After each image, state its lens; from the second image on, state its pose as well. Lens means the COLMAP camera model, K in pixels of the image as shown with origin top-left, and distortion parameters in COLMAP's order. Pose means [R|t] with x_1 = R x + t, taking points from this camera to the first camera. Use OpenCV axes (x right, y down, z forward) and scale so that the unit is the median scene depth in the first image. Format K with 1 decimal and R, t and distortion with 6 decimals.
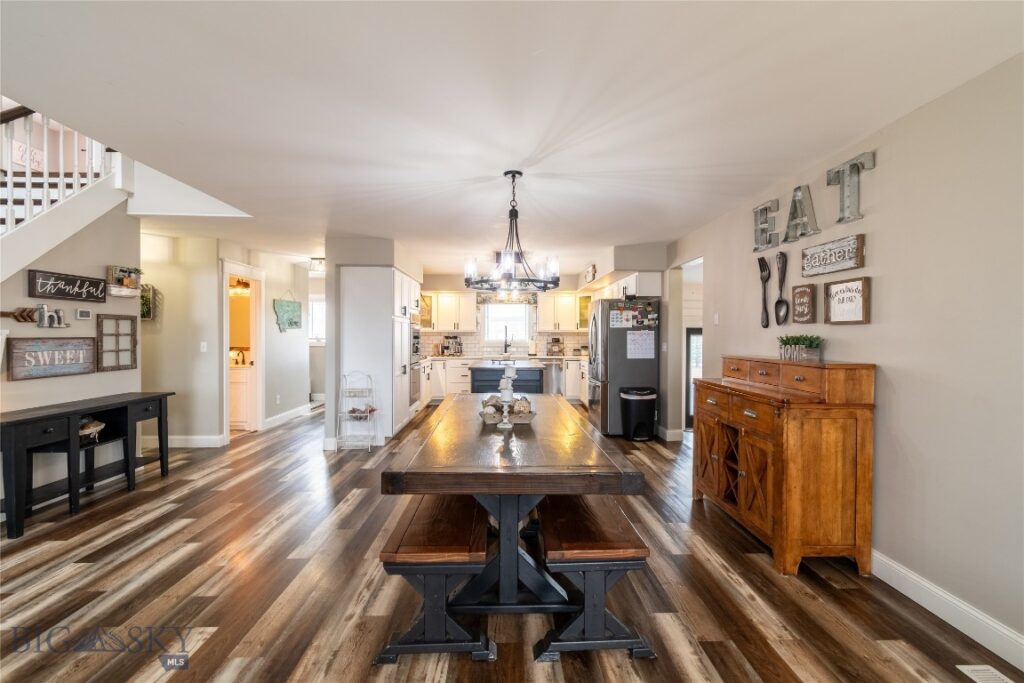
lens RADIAL K [[455.2, 0, 519.5], [0, 455.2, 341.5], [0, 0, 1]] dist [0.002409, 0.000059]
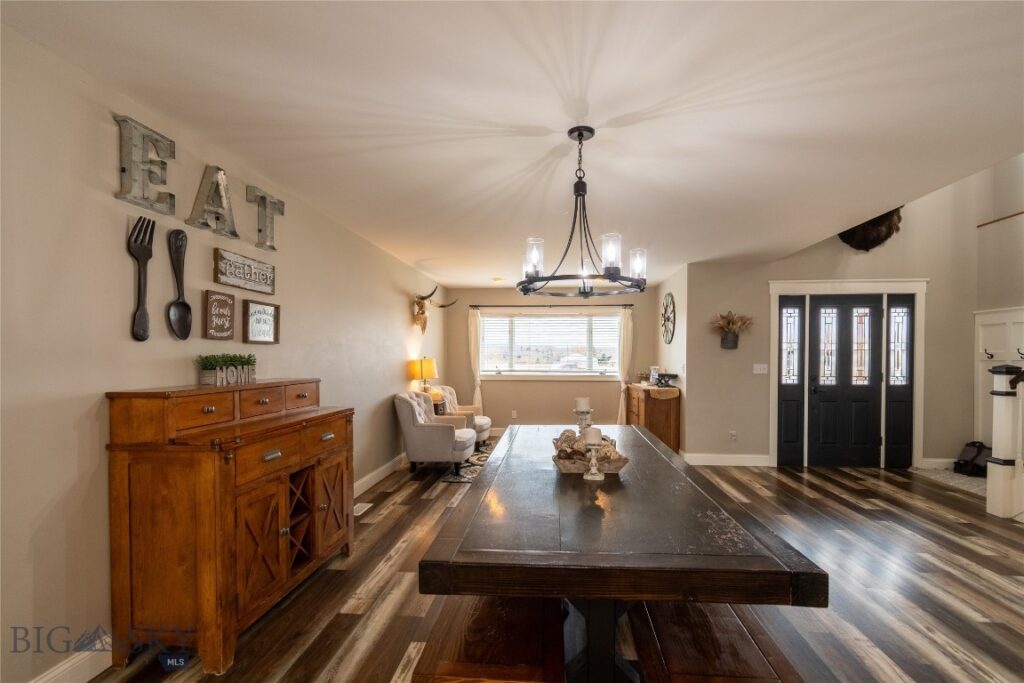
lens RADIAL K [[466.5, 0, 525.4], [0, 466.5, 365.3], [0, 0, 1]] dist [0.018495, -0.000561]
pose [[-0.993696, -0.006421, 0.111924, -0.010054], [-0.002820, 0.999474, 0.032299, -0.017743], [-0.112072, 0.031780, -0.993192, 1.392965]]
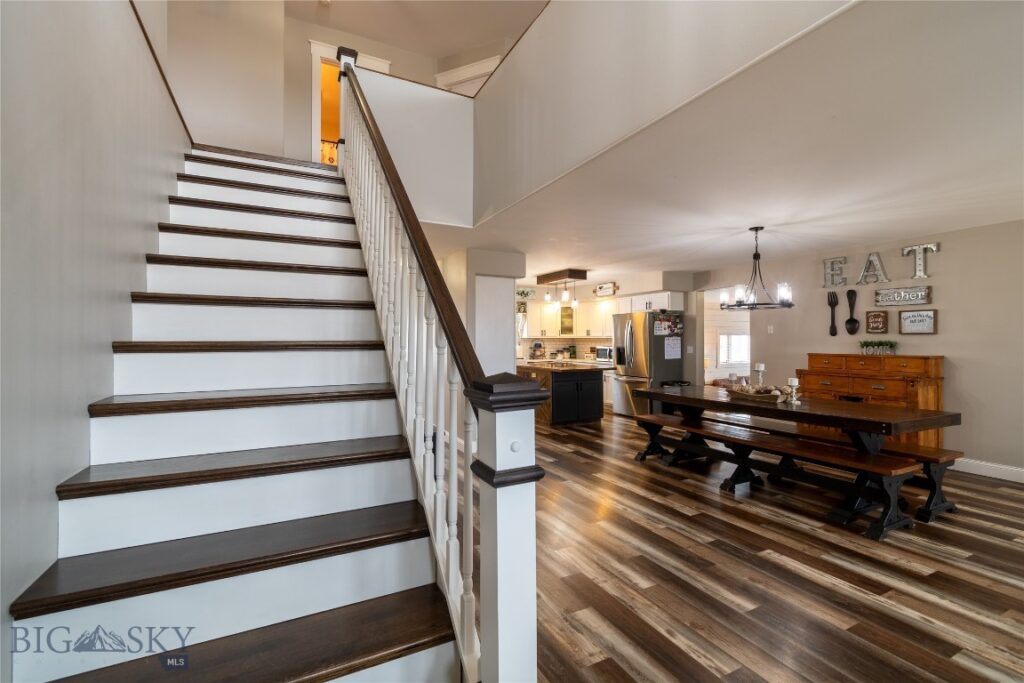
lens RADIAL K [[455.2, 0, 519.5], [0, 455.2, 341.5], [0, 0, 1]] dist [0.002409, 0.000059]
pose [[0.905548, -0.004218, 0.424224, -1.019888], [0.009152, 0.999912, -0.009595, -0.004598], [-0.424146, 0.012572, 0.905507, 0.022676]]
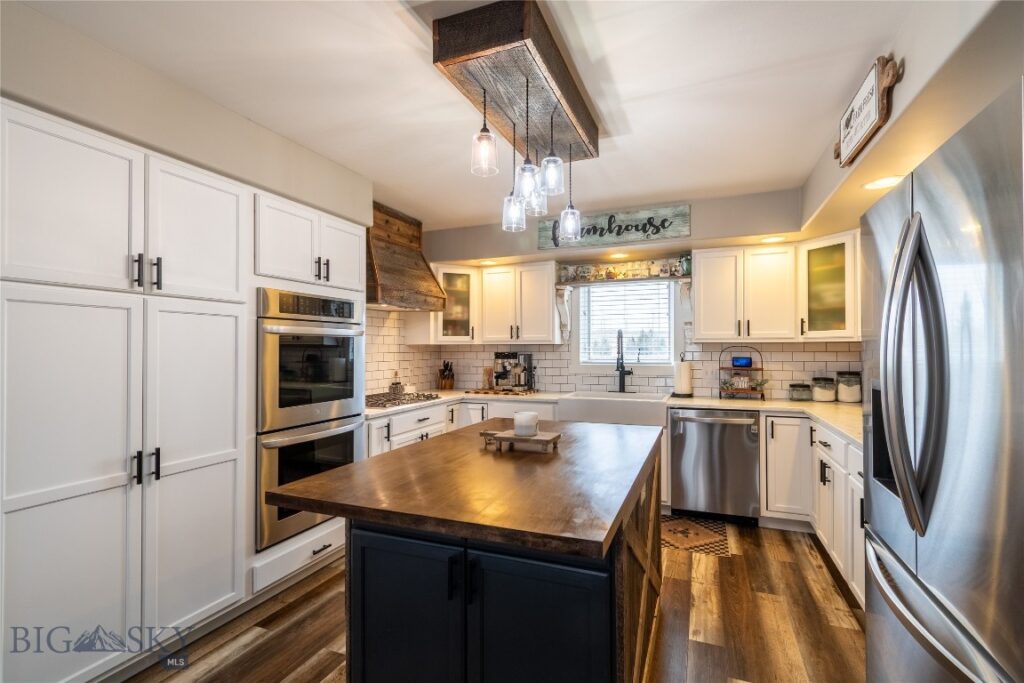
lens RADIAL K [[463.4, 0, 515.6], [0, 463.4, 349.1], [0, 0, 1]] dist [-0.002406, -0.000188]
pose [[0.912450, -0.002648, -0.409180, 0.150244], [-0.004042, 0.999872, -0.015484, -0.017414], [0.409169, 0.015782, 0.912322, 1.232261]]
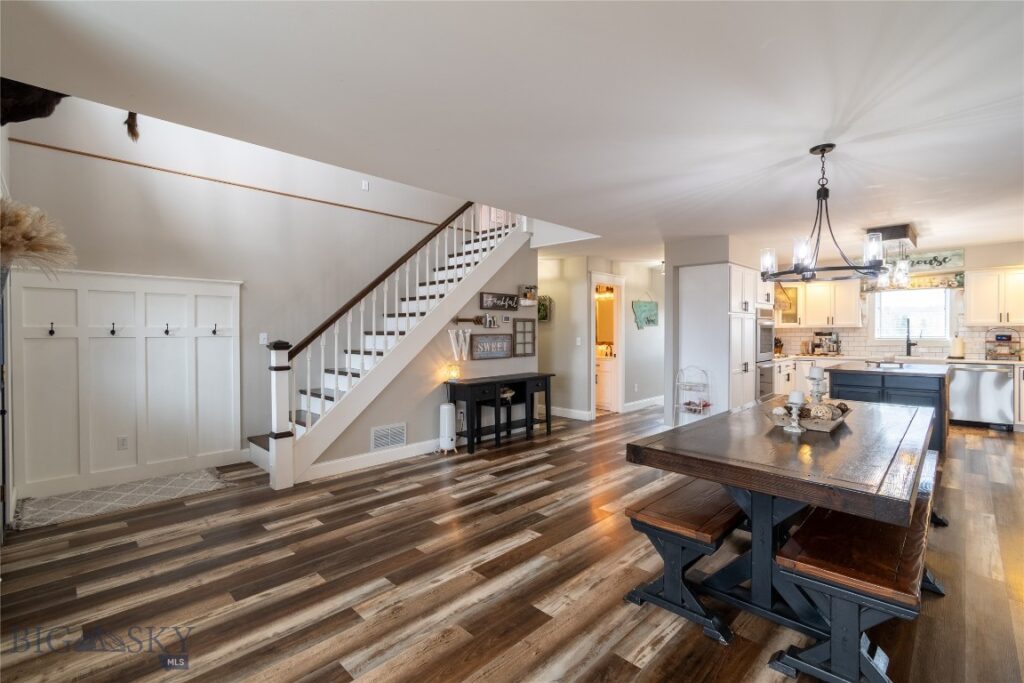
lens RADIAL K [[460.8, 0, 520.1], [0, 460.8, 337.2], [0, 0, 1]] dist [0.003802, 0.000860]
pose [[0.695126, 0.005012, -0.718870, 0.176215], [-0.005967, 0.999981, 0.001201, -0.000170], [0.718863, 0.003454, 0.695143, -0.034791]]
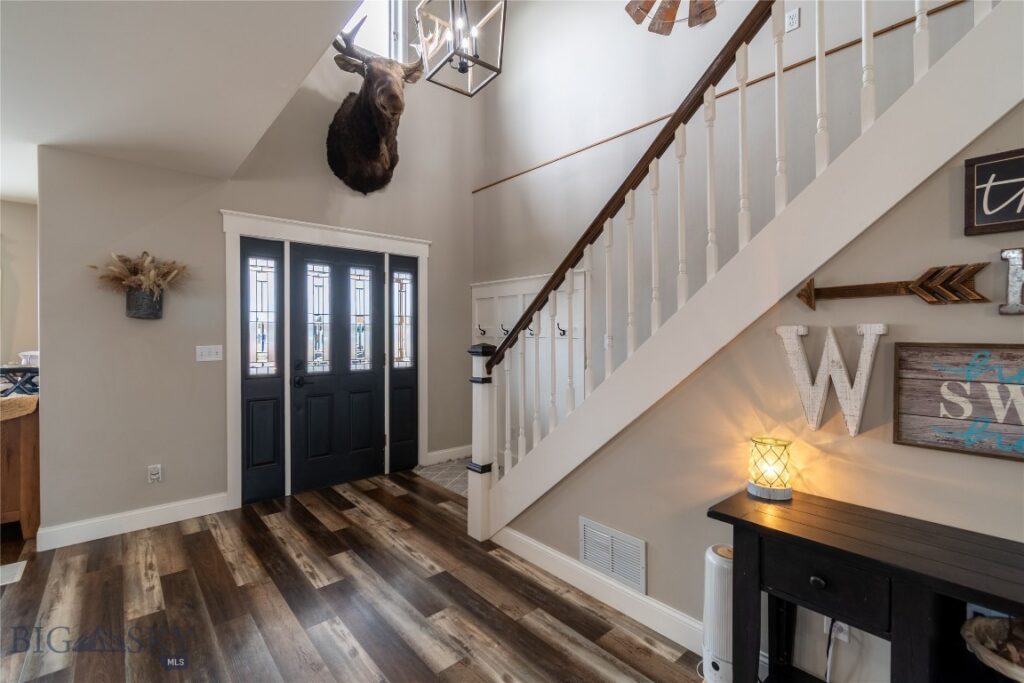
lens RADIAL K [[457.5, 0, 518.7], [0, 457.5, 338.8], [0, 0, 1]] dist [-0.000517, 0.000051]
pose [[-0.773238, 0.004881, -0.634097, -0.469567], [-0.011574, 0.999695, 0.021809, -0.013981], [0.634010, 0.024203, -0.772946, 0.907860]]
